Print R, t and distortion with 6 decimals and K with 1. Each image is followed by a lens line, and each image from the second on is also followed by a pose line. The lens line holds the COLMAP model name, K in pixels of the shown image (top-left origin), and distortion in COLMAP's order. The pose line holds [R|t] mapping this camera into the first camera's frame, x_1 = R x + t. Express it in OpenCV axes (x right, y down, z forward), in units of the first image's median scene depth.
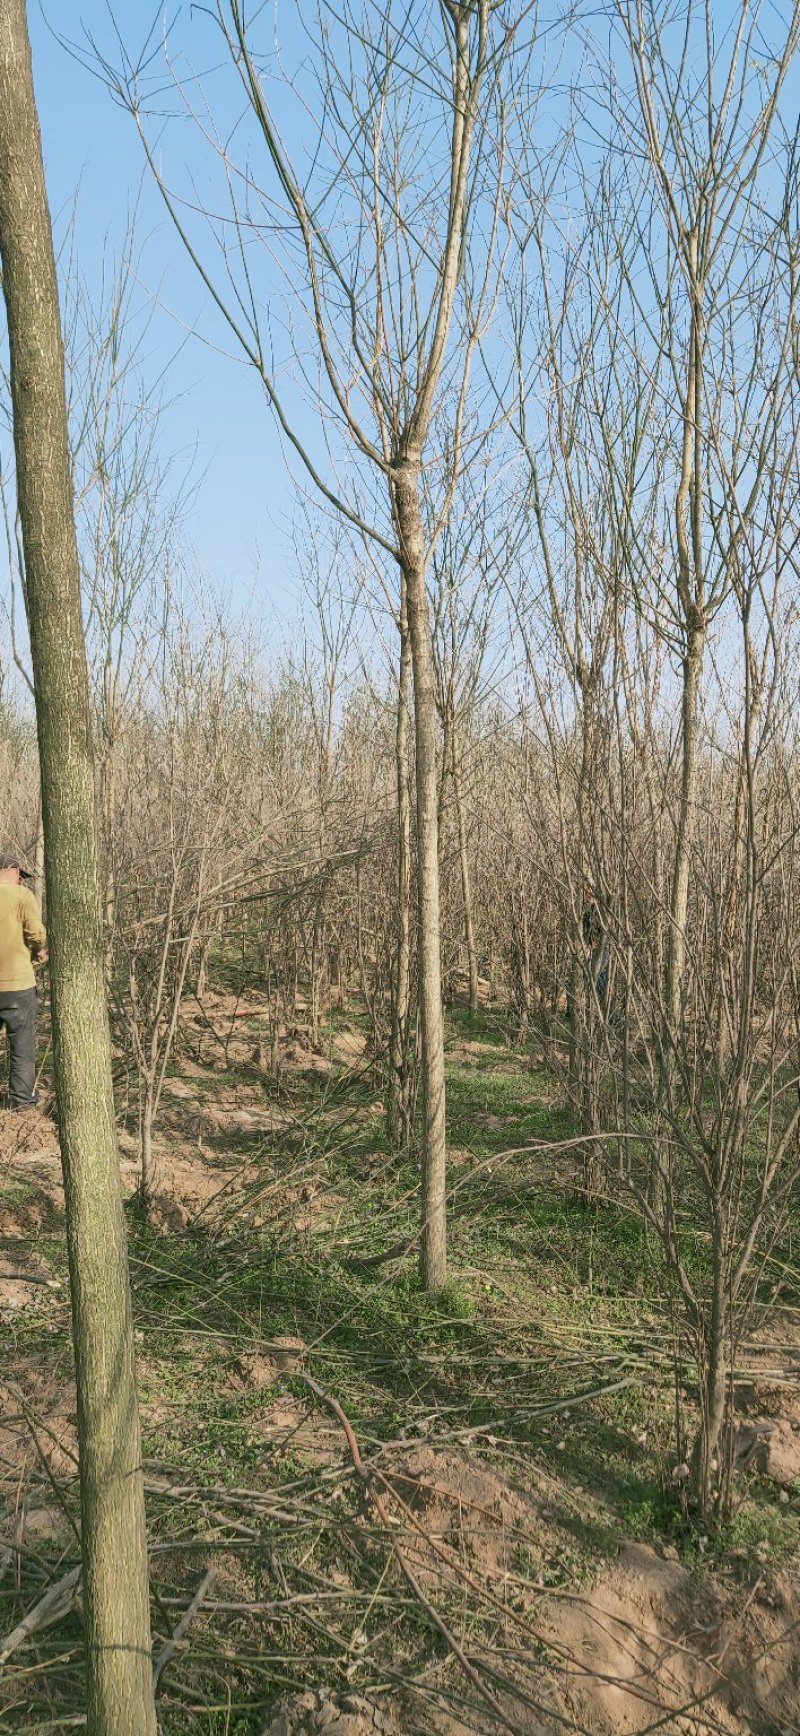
lens RADIAL K [[1251.3, 0, 407.6], [0, 1251.3, 875.6], [0, 0, 1]] dist [-0.011023, 0.030526]
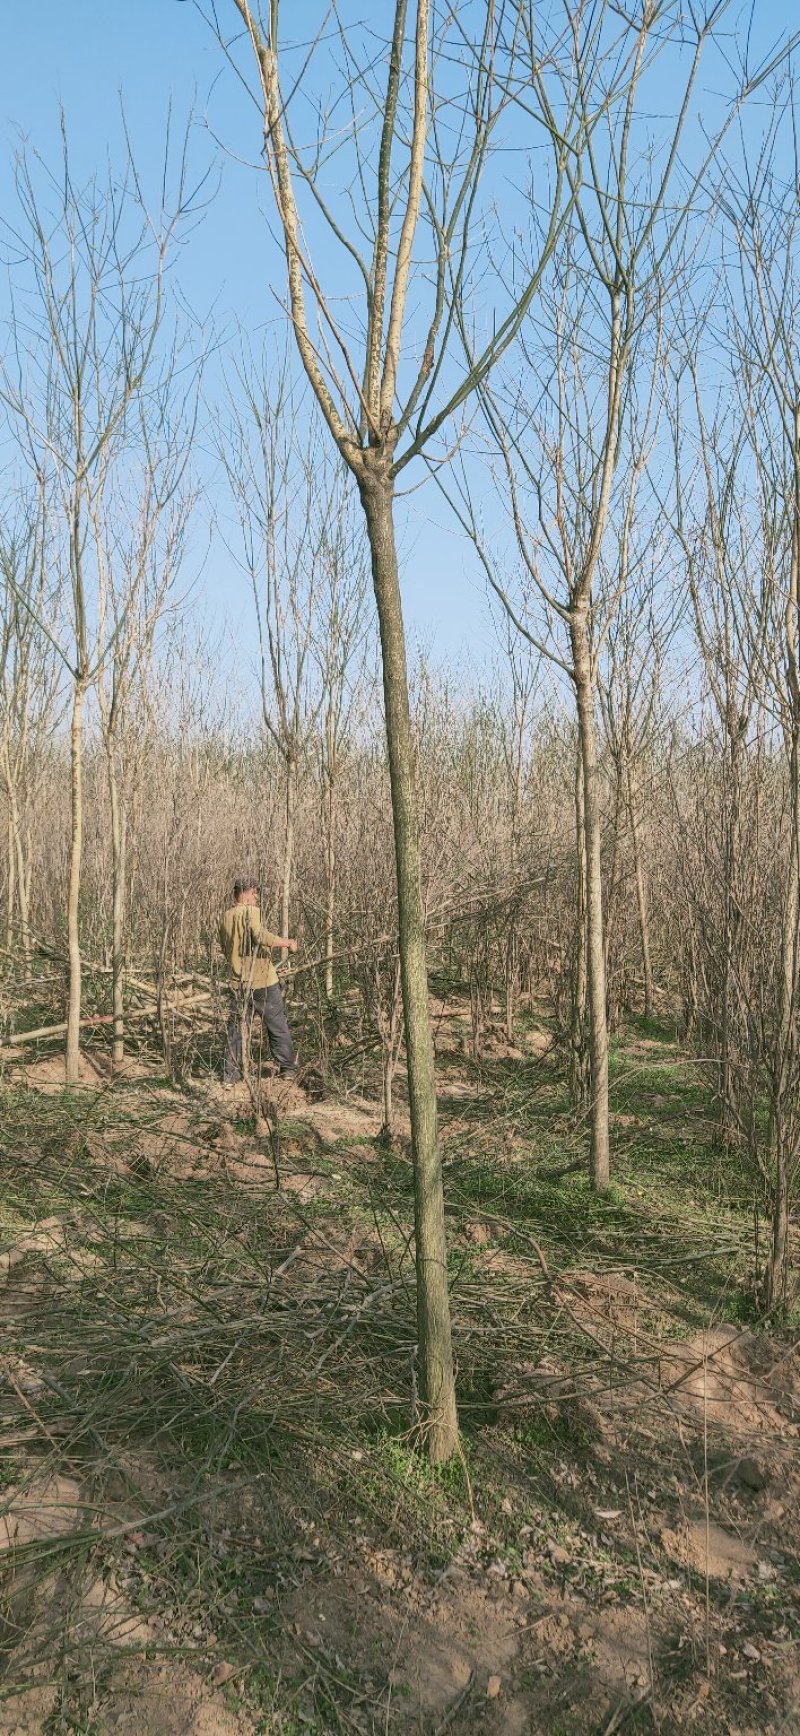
lens RADIAL K [[1251.3, 0, 407.6], [0, 1251.3, 875.6], [0, 0, 1]] dist [-0.011023, 0.030526]
pose [[0.988810, -0.004747, -0.149104, 0.011586], [0.002616, 0.999892, -0.014486, -0.002879], [0.149157, 0.013934, 0.988715, -0.272563]]
